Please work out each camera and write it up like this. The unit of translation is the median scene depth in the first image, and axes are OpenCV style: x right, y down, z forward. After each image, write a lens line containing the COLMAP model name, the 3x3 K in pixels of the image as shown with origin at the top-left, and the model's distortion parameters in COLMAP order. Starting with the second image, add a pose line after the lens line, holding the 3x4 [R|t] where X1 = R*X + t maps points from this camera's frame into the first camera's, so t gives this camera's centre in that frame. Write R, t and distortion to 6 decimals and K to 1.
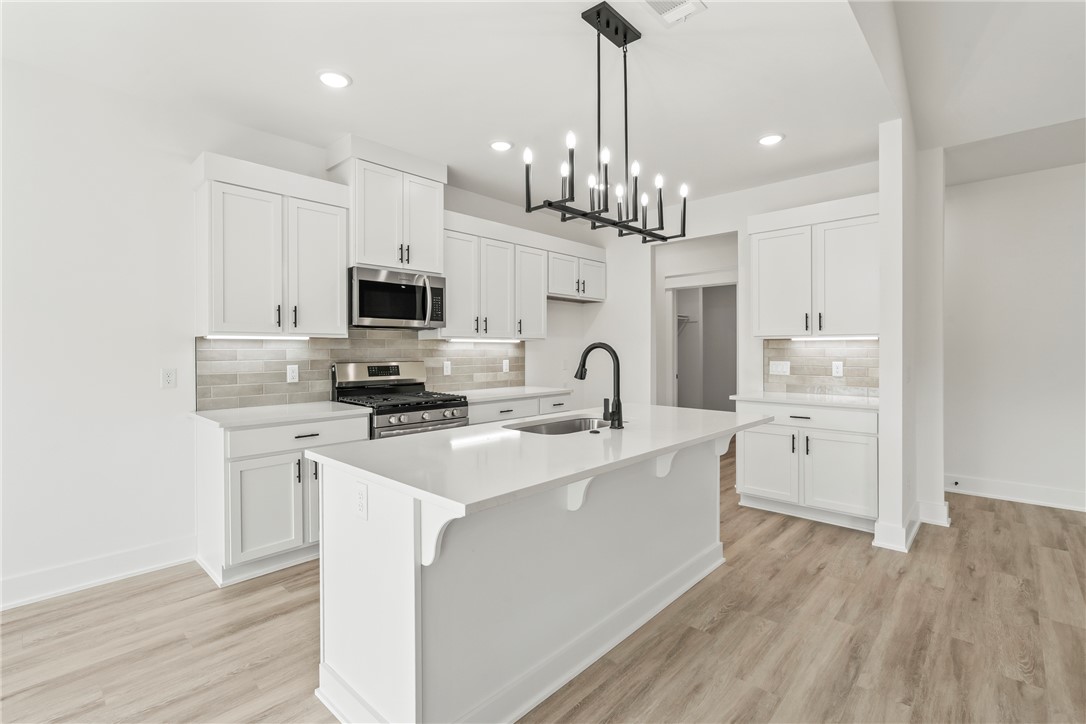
lens RADIAL K [[500.4, 0, 537.4], [0, 500.4, 350.1], [0, 0, 1]] dist [-0.002318, 0.000843]
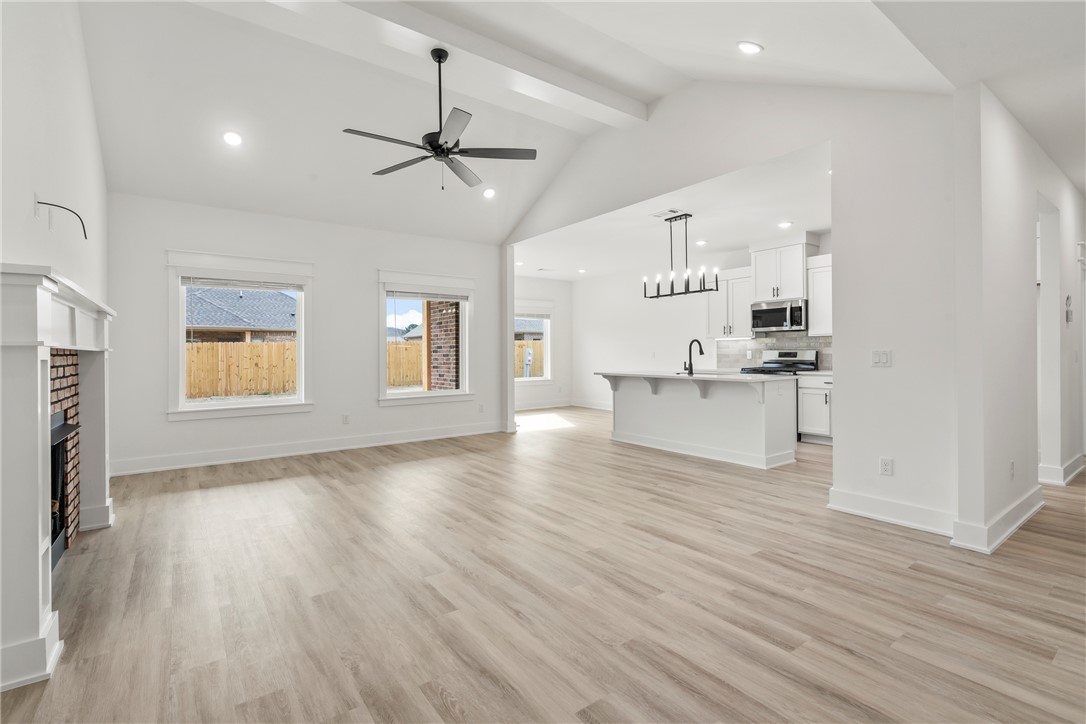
lens RADIAL K [[493.4, 0, 538.5], [0, 493.4, 357.3], [0, 0, 1]] dist [-0.003124, 0.001195]
pose [[-0.185581, 0.012500, -0.982549, 1.830446], [0.005373, 0.999917, 0.011706, 0.027756], [0.982614, -0.003107, -0.185633, 0.494935]]
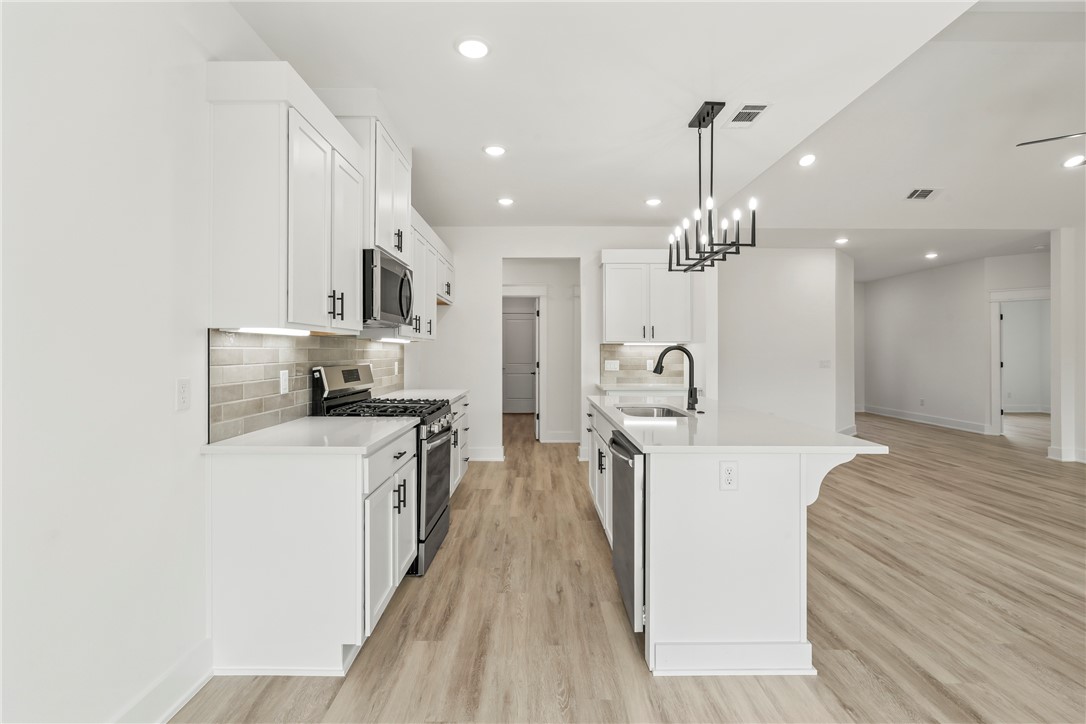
lens RADIAL K [[495.7, 0, 540.7], [0, 495.7, 347.8], [0, 0, 1]] dist [-0.000329, 0.000561]
pose [[0.724539, 0.008709, 0.689179, -0.723852], [-0.002259, 0.999945, -0.010261, 0.003580], [-0.689230, 0.005877, 0.724519, 0.216091]]
